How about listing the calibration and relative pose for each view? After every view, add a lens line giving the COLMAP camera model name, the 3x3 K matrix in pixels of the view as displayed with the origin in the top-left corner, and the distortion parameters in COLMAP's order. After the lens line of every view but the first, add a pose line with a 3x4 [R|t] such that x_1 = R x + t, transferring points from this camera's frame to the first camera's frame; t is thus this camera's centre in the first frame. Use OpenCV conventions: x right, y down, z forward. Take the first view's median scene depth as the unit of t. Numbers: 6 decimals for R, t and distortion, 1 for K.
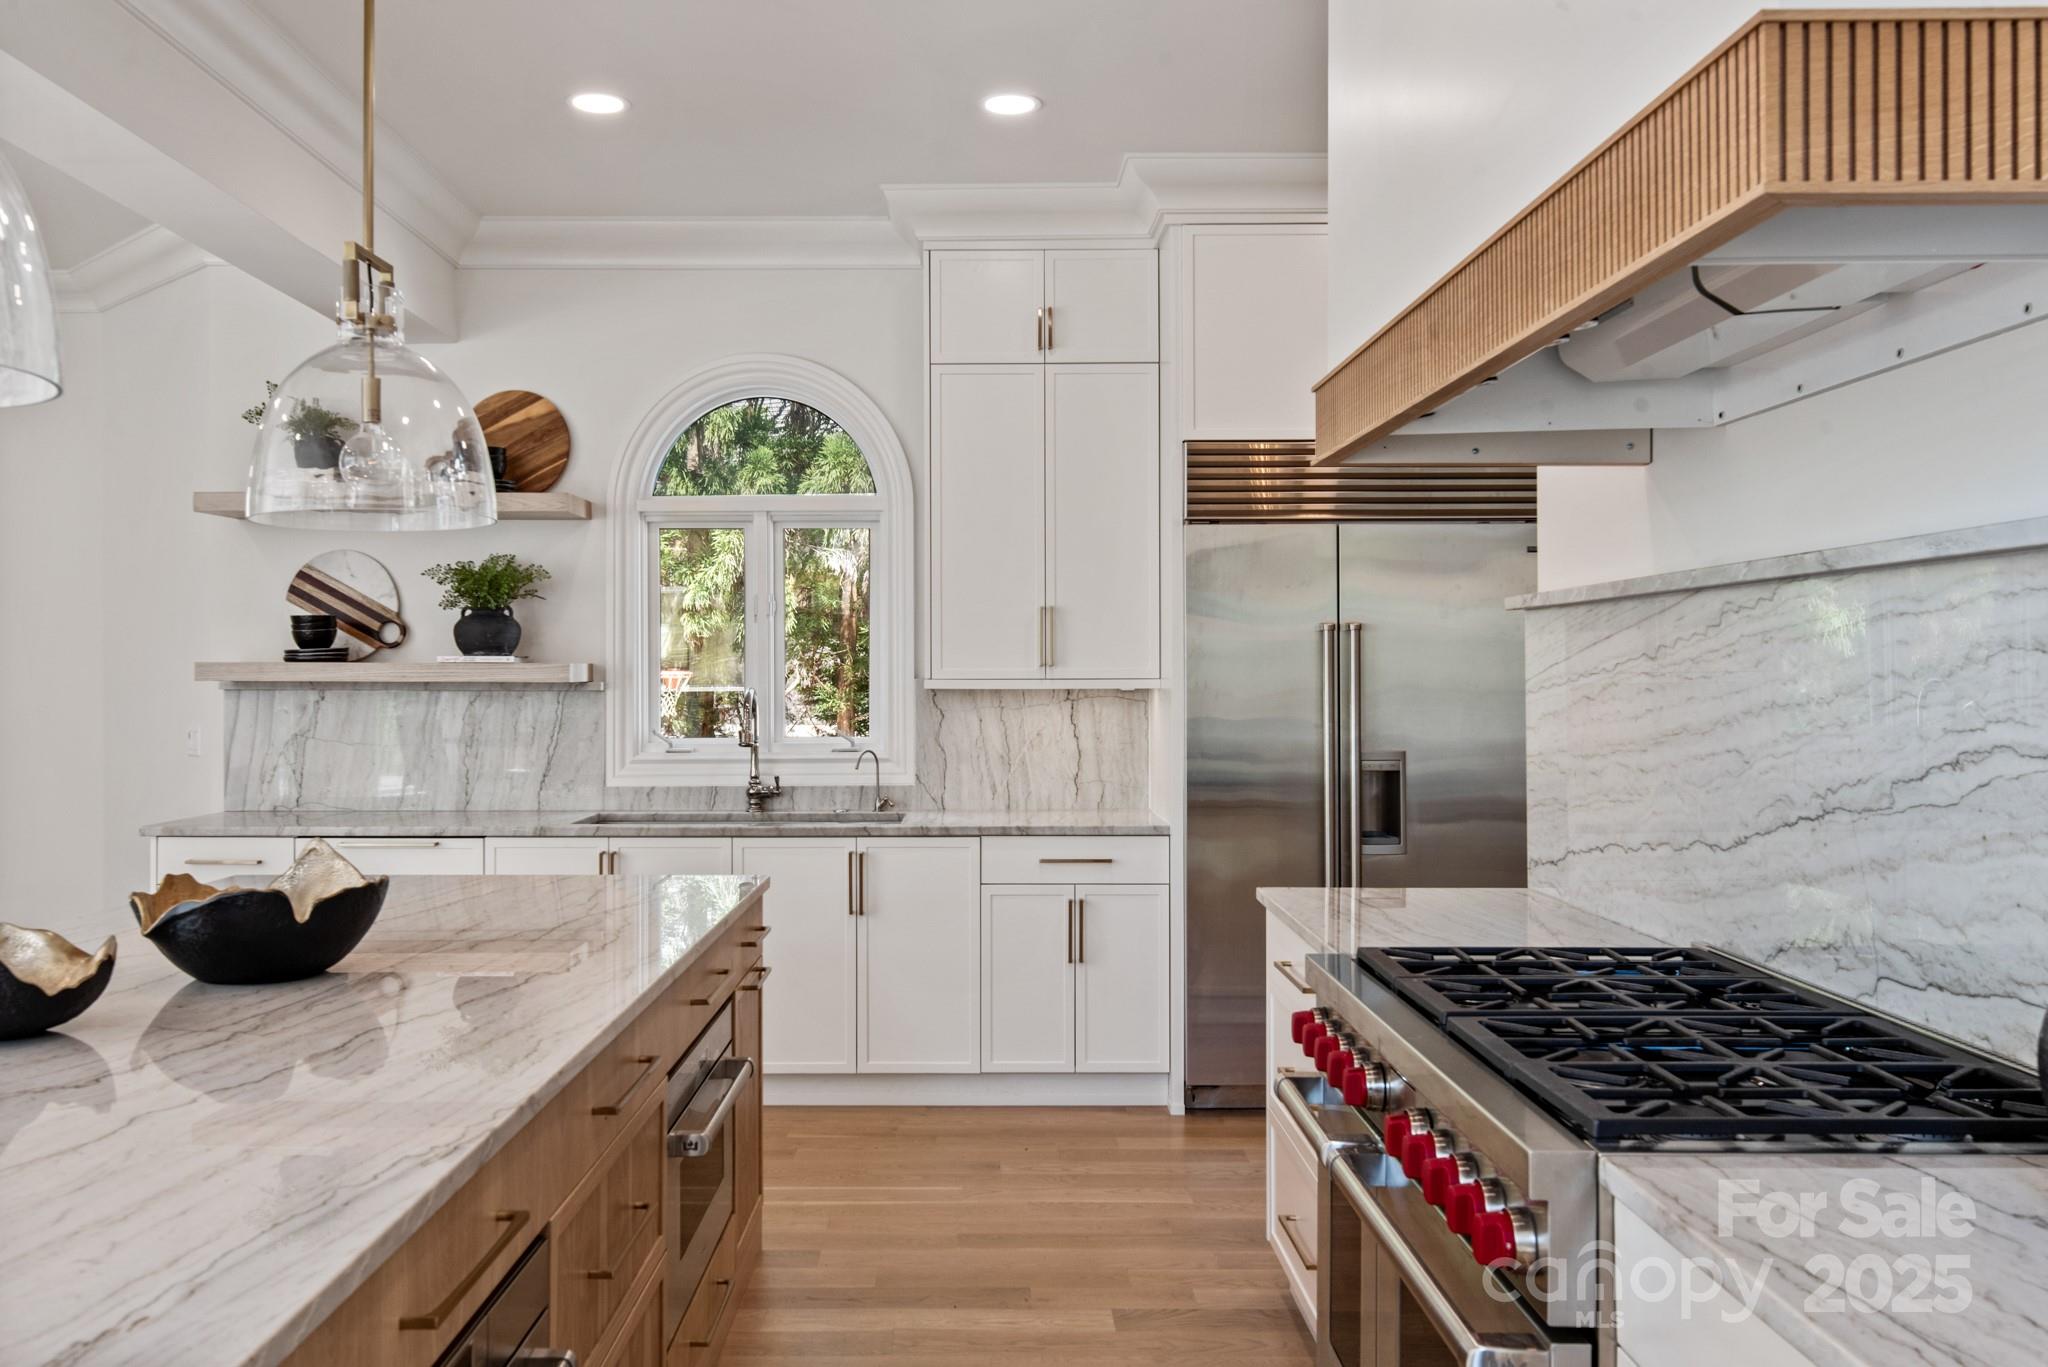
lens RADIAL K [[1650.5, 0, 1024.0], [0, 1650.5, 683.5], [0, 0, 1]] dist [0.000967, 0.002004]
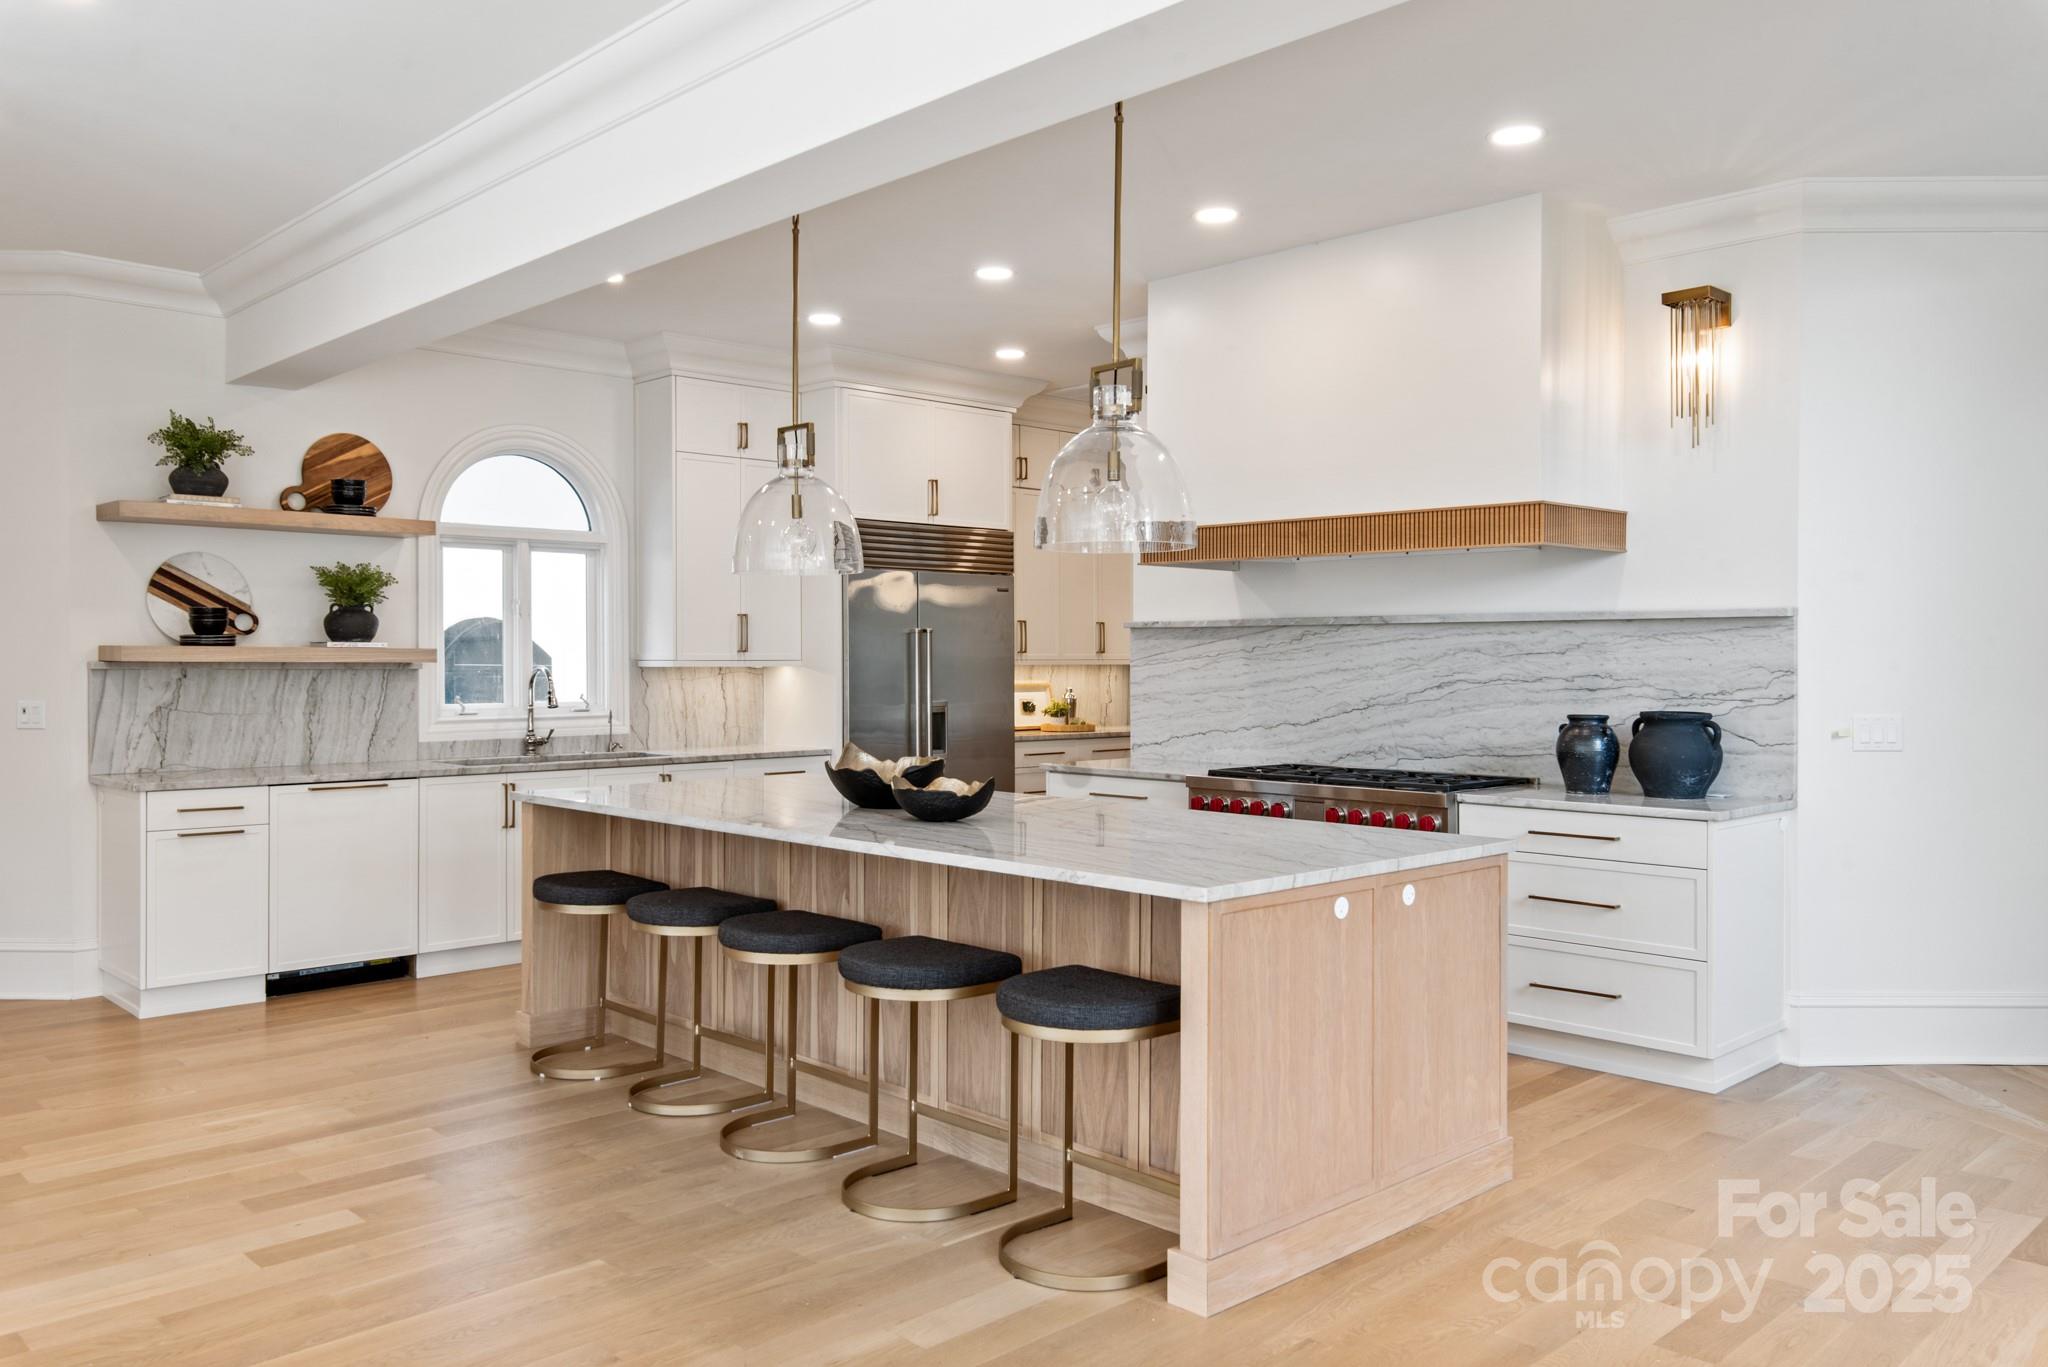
lens RADIAL K [[1515.6, 0, 1030.5], [0, 1515.6, 654.4], [0, 0, 1]] dist [-0.006384, 0.001242]
pose [[0.723880, 0.002892, 0.689920, -0.736305], [0.001676, 0.999981, -0.005950, 0.000823], [-0.689924, 0.005464, 0.723861, -0.211663]]
